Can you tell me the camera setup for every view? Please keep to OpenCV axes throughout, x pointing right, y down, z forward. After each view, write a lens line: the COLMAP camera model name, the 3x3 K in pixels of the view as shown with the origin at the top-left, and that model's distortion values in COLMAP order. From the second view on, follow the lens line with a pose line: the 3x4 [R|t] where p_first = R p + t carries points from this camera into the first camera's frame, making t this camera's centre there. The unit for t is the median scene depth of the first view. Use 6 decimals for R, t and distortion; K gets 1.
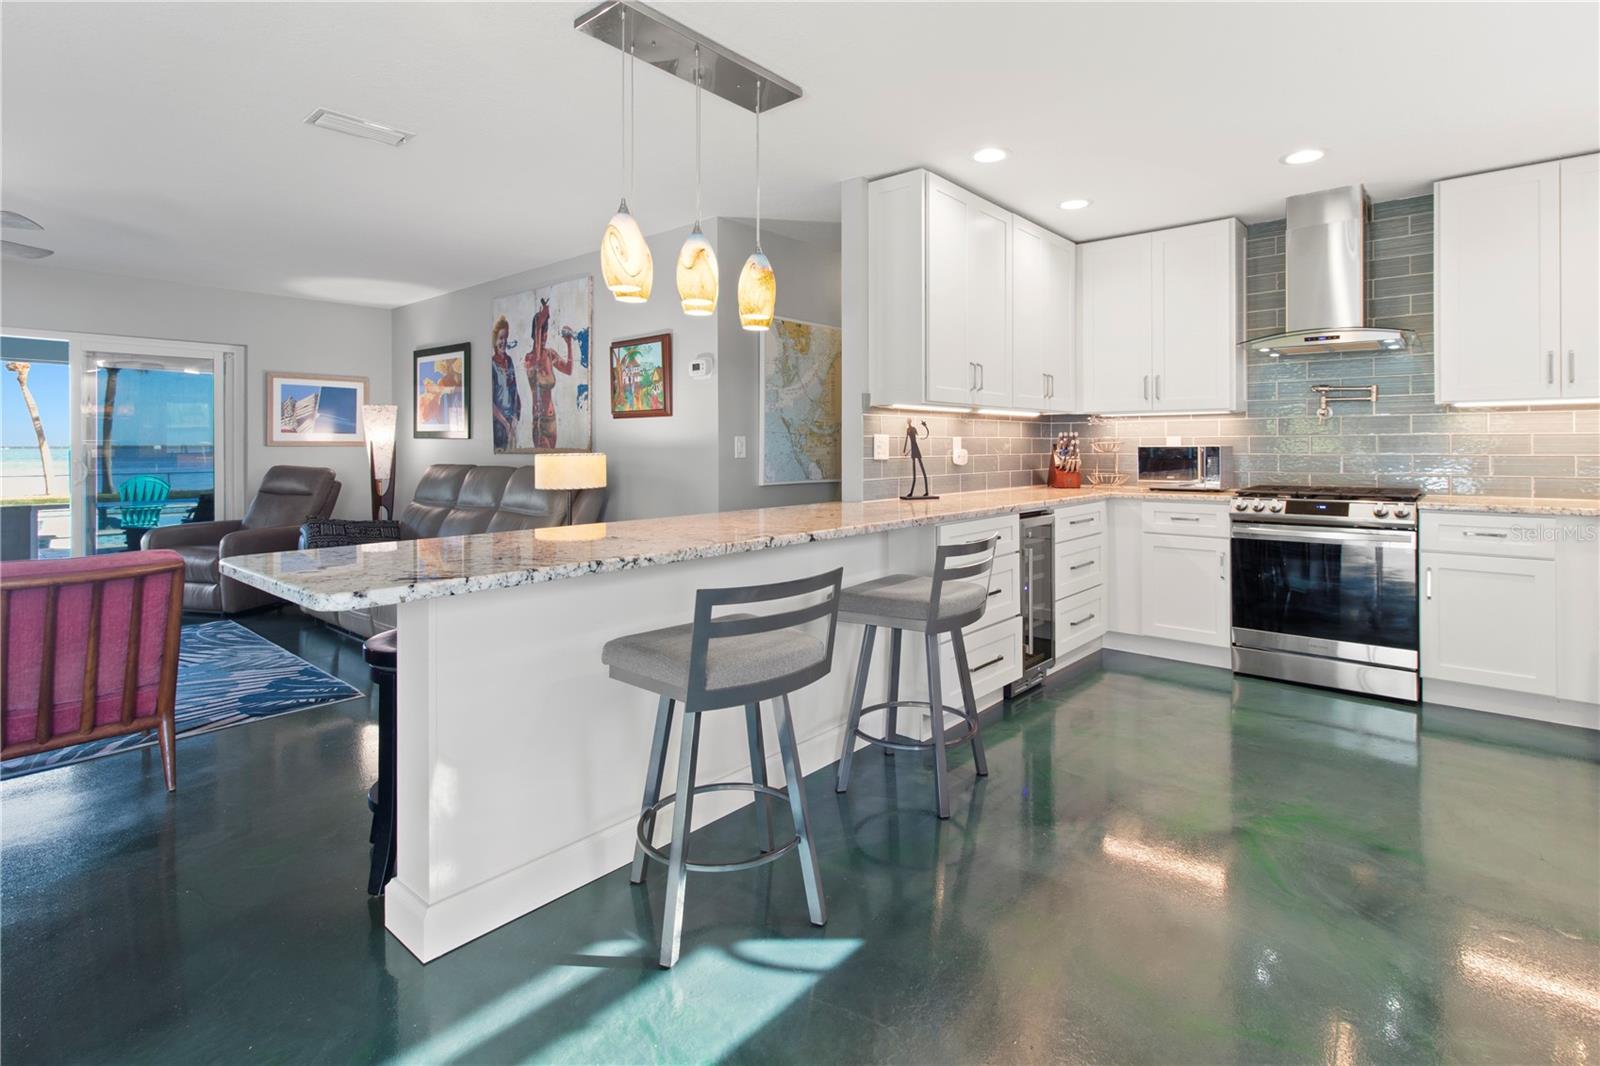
lens RADIAL K [[780.3, 0, 821.9], [0, 780.3, 440.1], [0, 0, 1]] dist [0.002315, -0.000219]
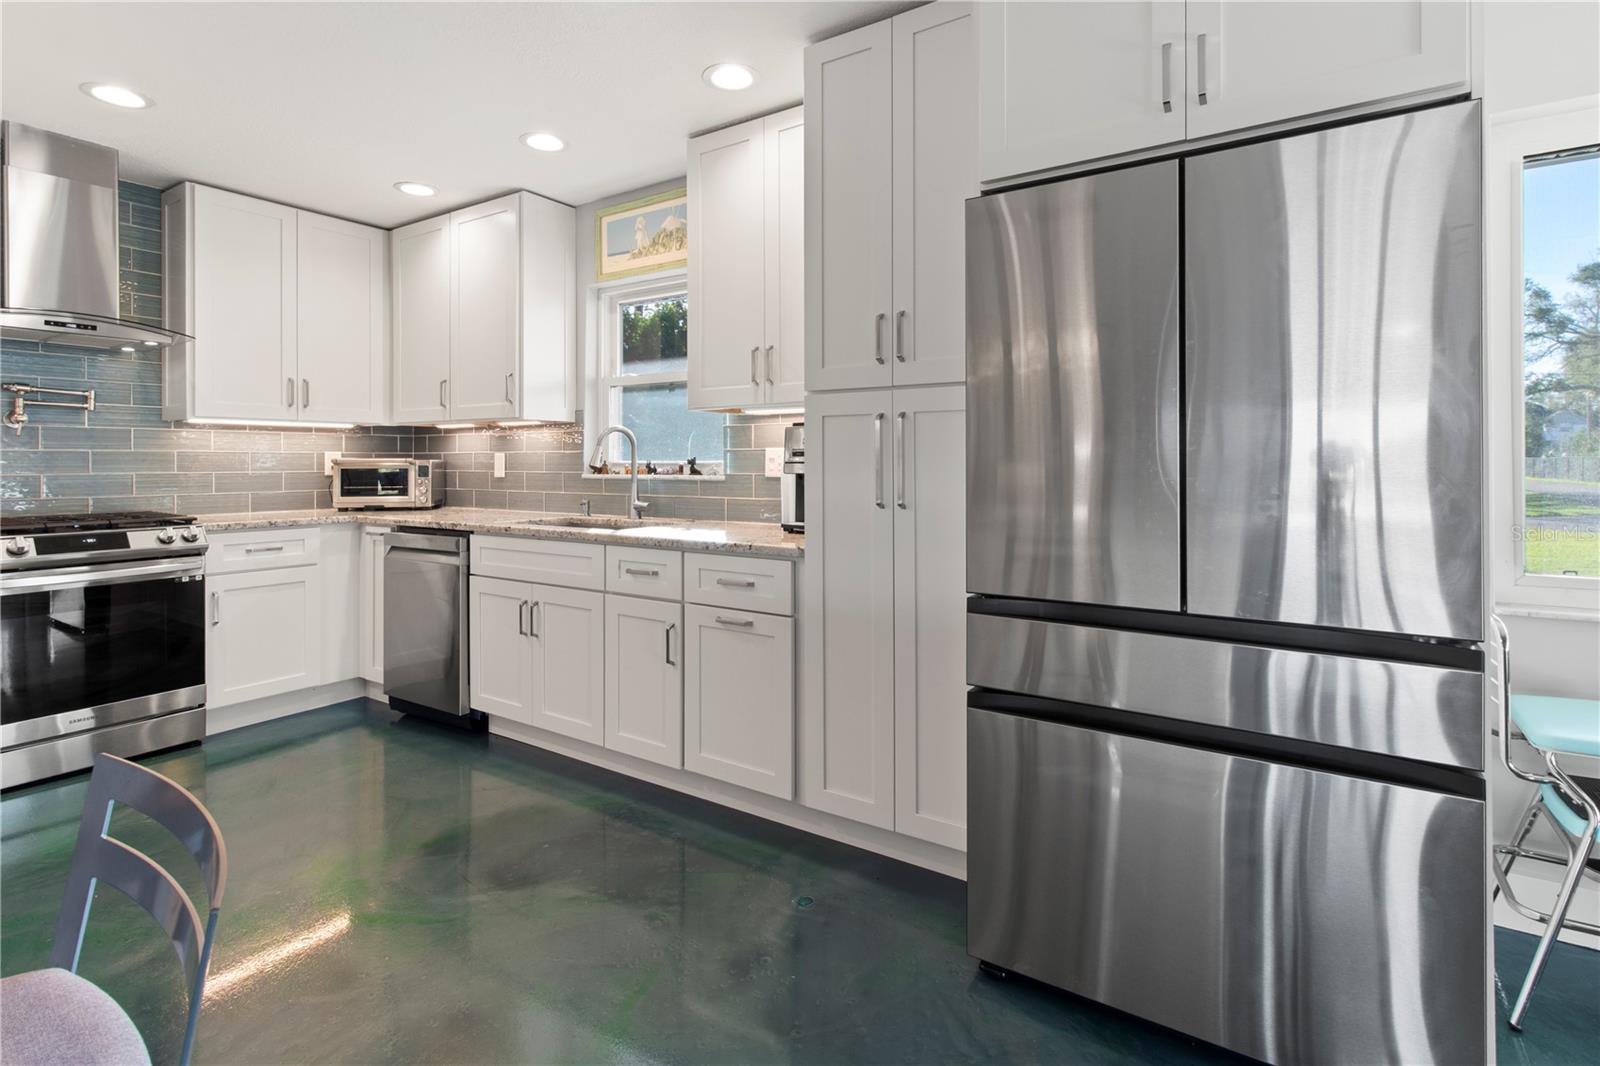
lens RADIAL K [[770.1, 0, 819.1], [0, 770.1, 460.6], [0, 0, 1]] dist [0.000481, 0.000387]
pose [[-0.125077, 0.004253, 0.992138, -0.181783], [-0.006252, 0.999968, -0.005075, 0.003468], [-0.992127, -0.006837, -0.125046, 0.292311]]
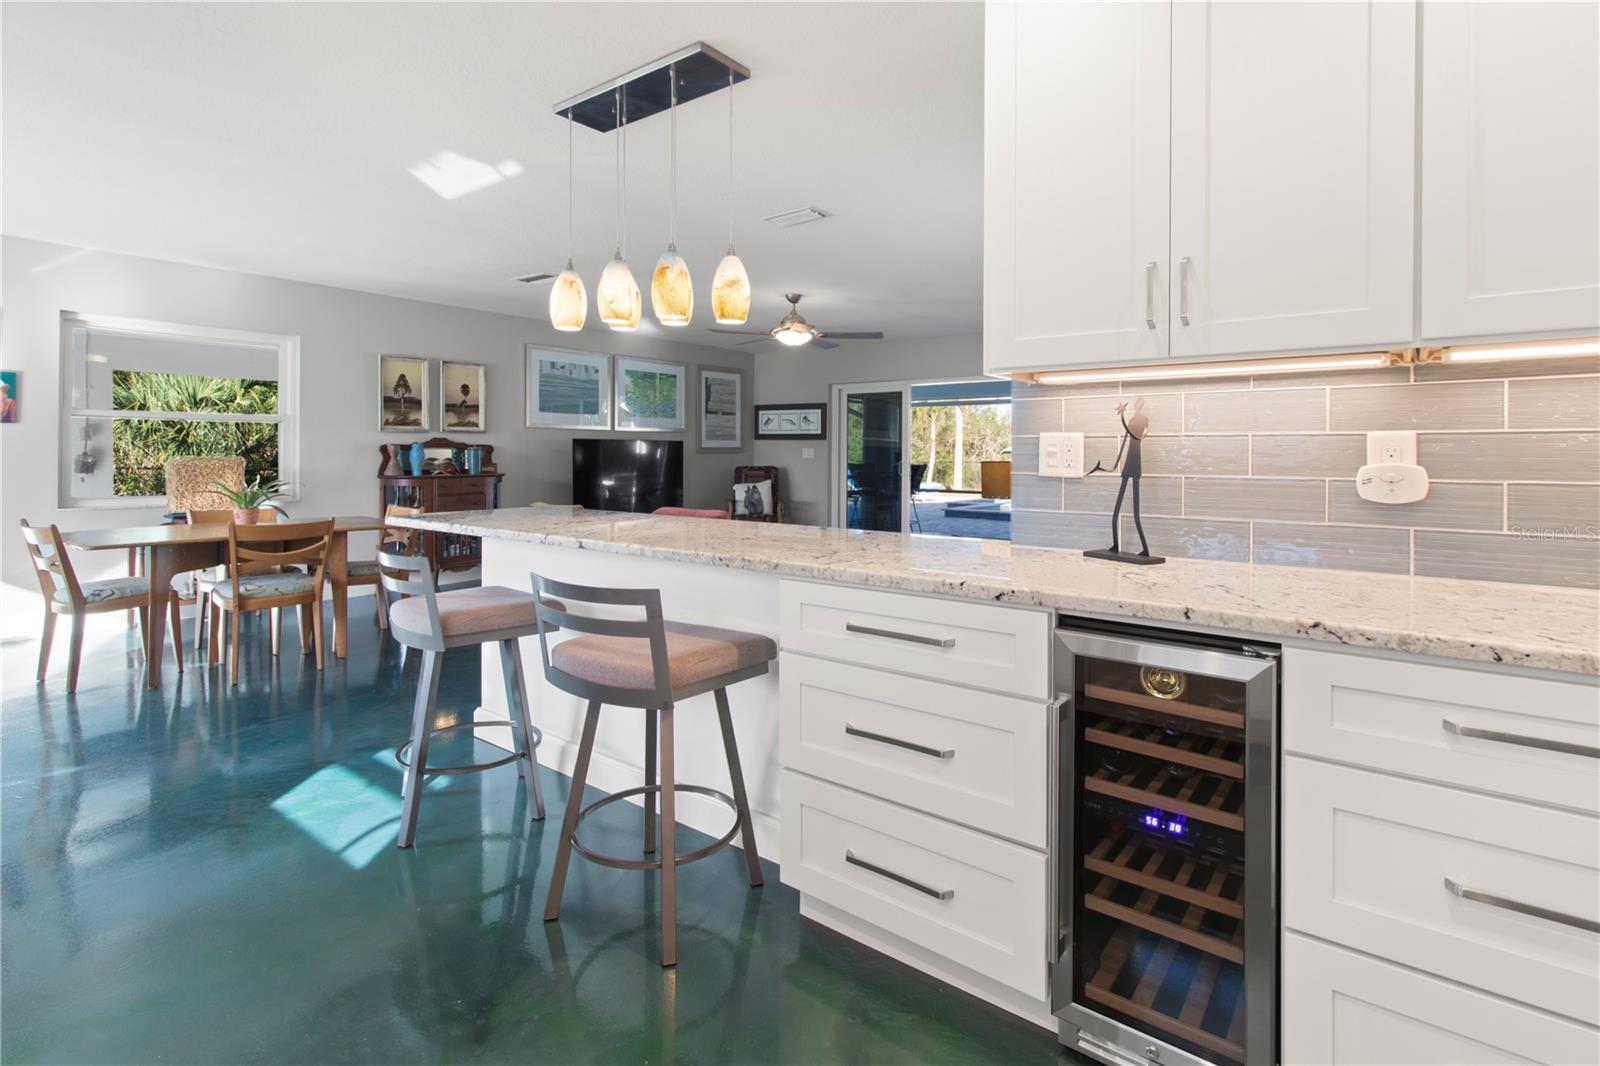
lens RADIAL K [[771.5, 0, 823.3], [0, 771.5, 462.1], [0, 0, 1]] dist [0.004546, -0.001256]
pose [[0.053769, 0.014182, -0.998453, 0.501572], [0.003247, 0.999891, 0.014377, 0.004688], [0.998548, -0.004015, 0.053718, 0.652442]]
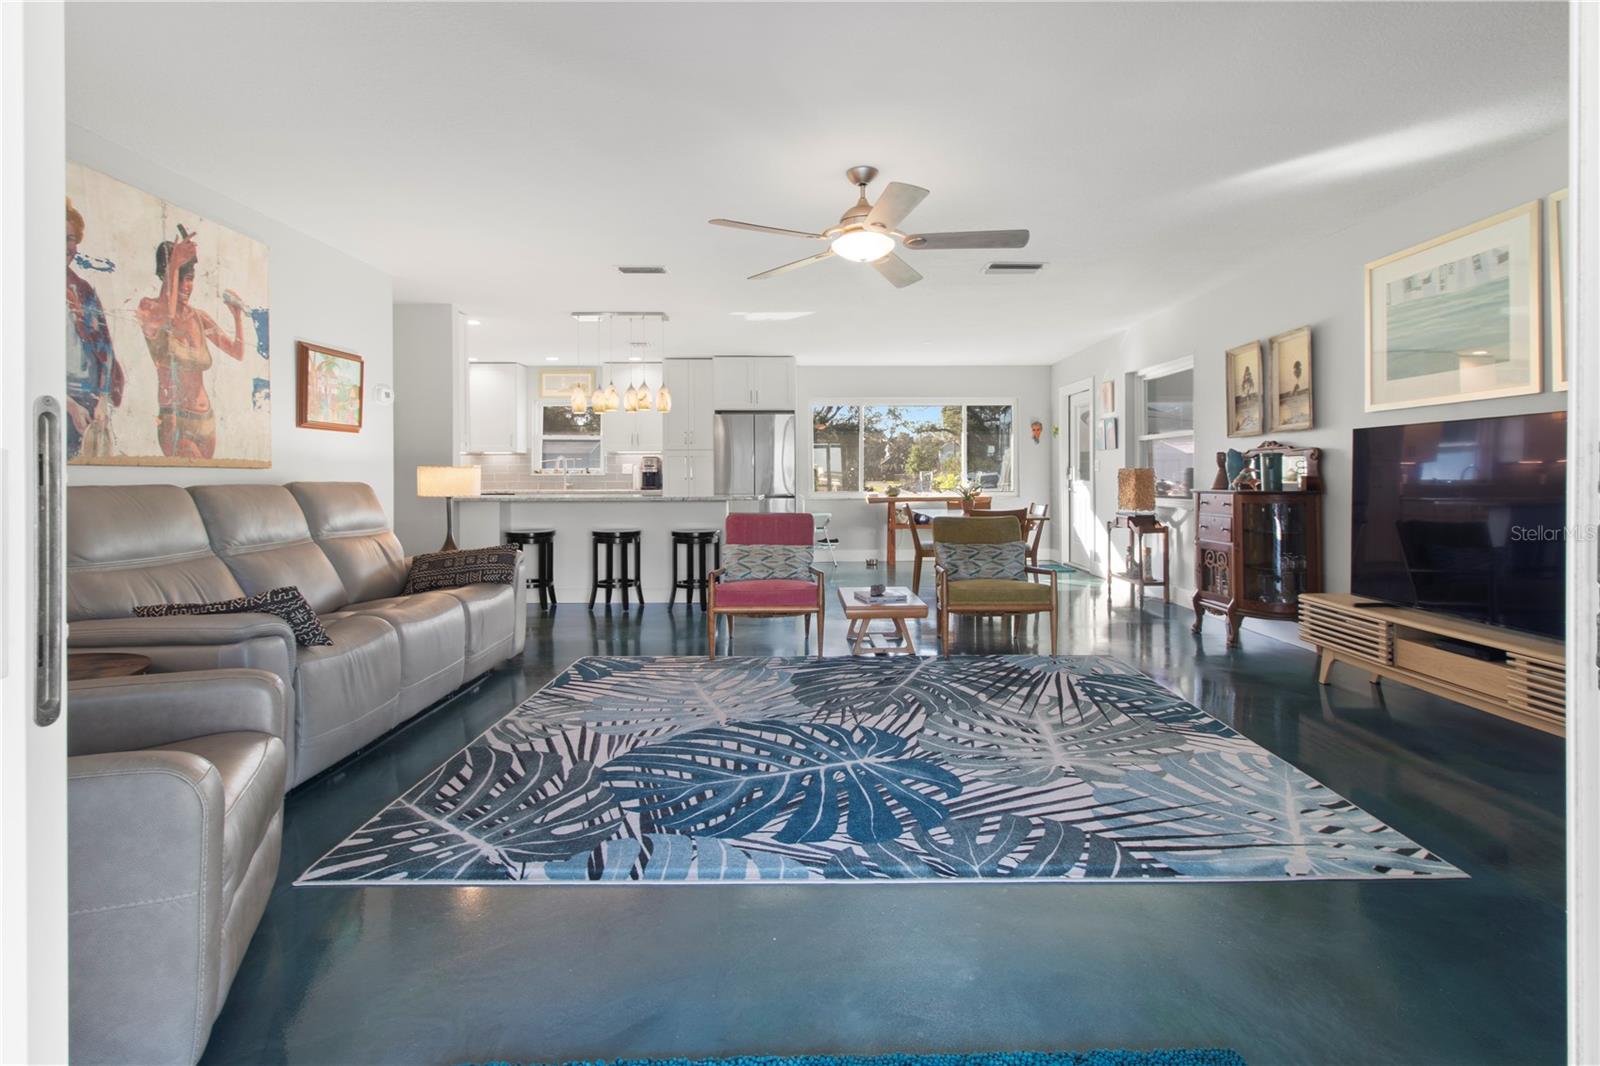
lens RADIAL K [[765.6, 0, 825.1], [0, 765.6, 481.6], [0, 0, 1]] dist [-0.002075, -0.000083]
pose [[-0.659172, -0.000655, 0.751992, -1.385991], [-0.000492, 1.000000, 0.000440, 0.034425], [-0.751992, -0.000080, -0.659172, 1.192533]]
